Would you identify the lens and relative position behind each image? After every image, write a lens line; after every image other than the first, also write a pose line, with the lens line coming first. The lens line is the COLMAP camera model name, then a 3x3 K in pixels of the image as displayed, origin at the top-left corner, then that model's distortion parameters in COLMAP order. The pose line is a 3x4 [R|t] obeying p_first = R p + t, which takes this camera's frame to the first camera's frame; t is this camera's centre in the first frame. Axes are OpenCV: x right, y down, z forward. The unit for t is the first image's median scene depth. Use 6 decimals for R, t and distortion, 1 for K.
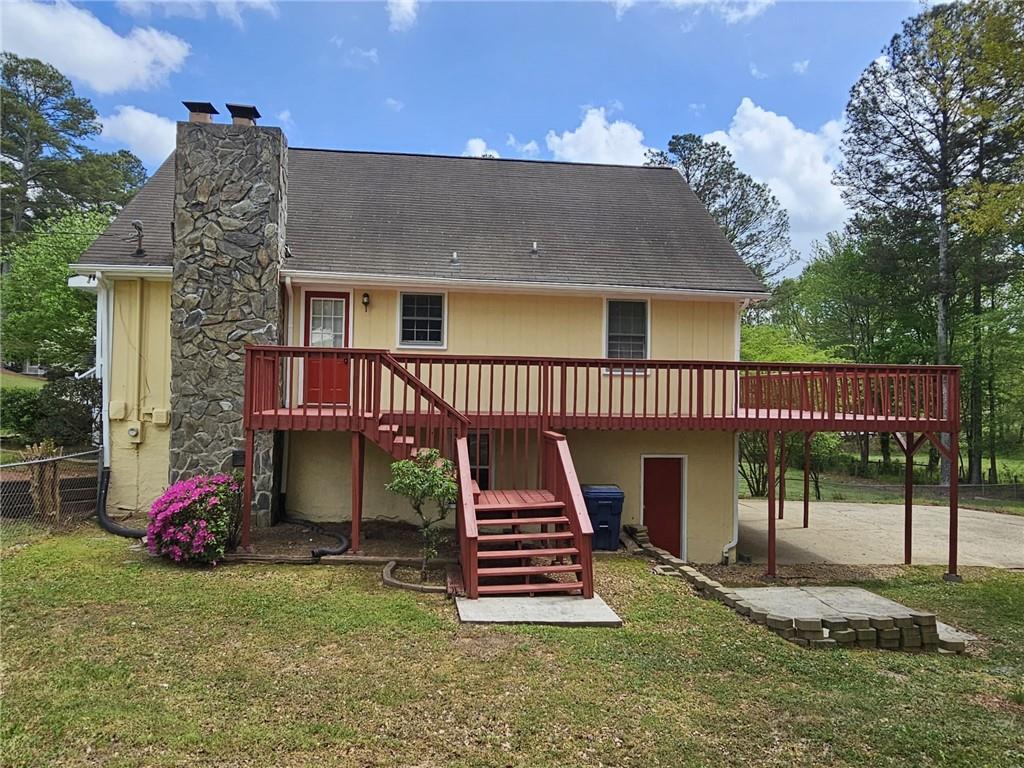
lens RADIAL K [[686.2, 0, 512.0], [0, 686.2, 384.0], [0, 0, 1]] dist [0.000338, -0.001341]
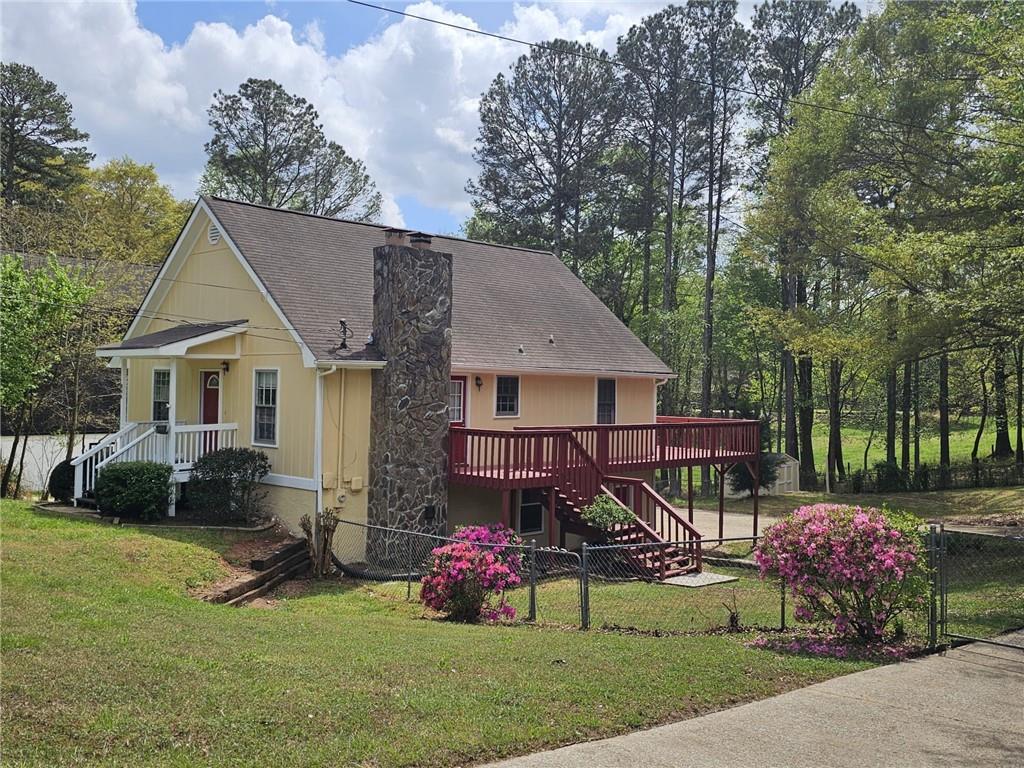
lens RADIAL K [[967.9, 0, 495.9], [0, 967.9, 367.8], [0, 0, 1]] dist [0.141588, -0.363062]
pose [[0.785726, 0.007906, 0.618524, -1.272555], [-0.012300, 0.999920, 0.002845, -0.149306], [-0.618452, -0.009844, 0.785761, -0.445559]]
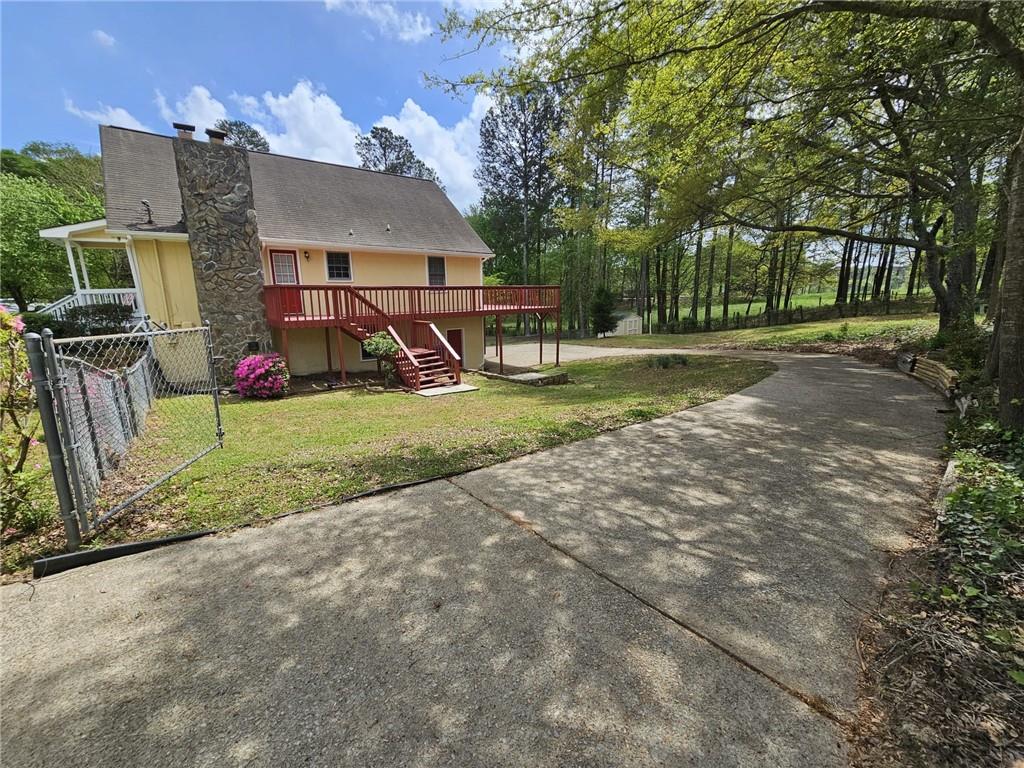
lens RADIAL K [[420.0, 0, 512.0], [0, 420.0, 384.0], [0, 0, 1]] dist [-0.001778, -0.000809]
pose [[0.845293, -0.139347, 0.515812, -0.361485], [0.021409, 0.973450, 0.227895, -0.029714], [-0.533874, -0.181595, 0.825834, -0.275010]]
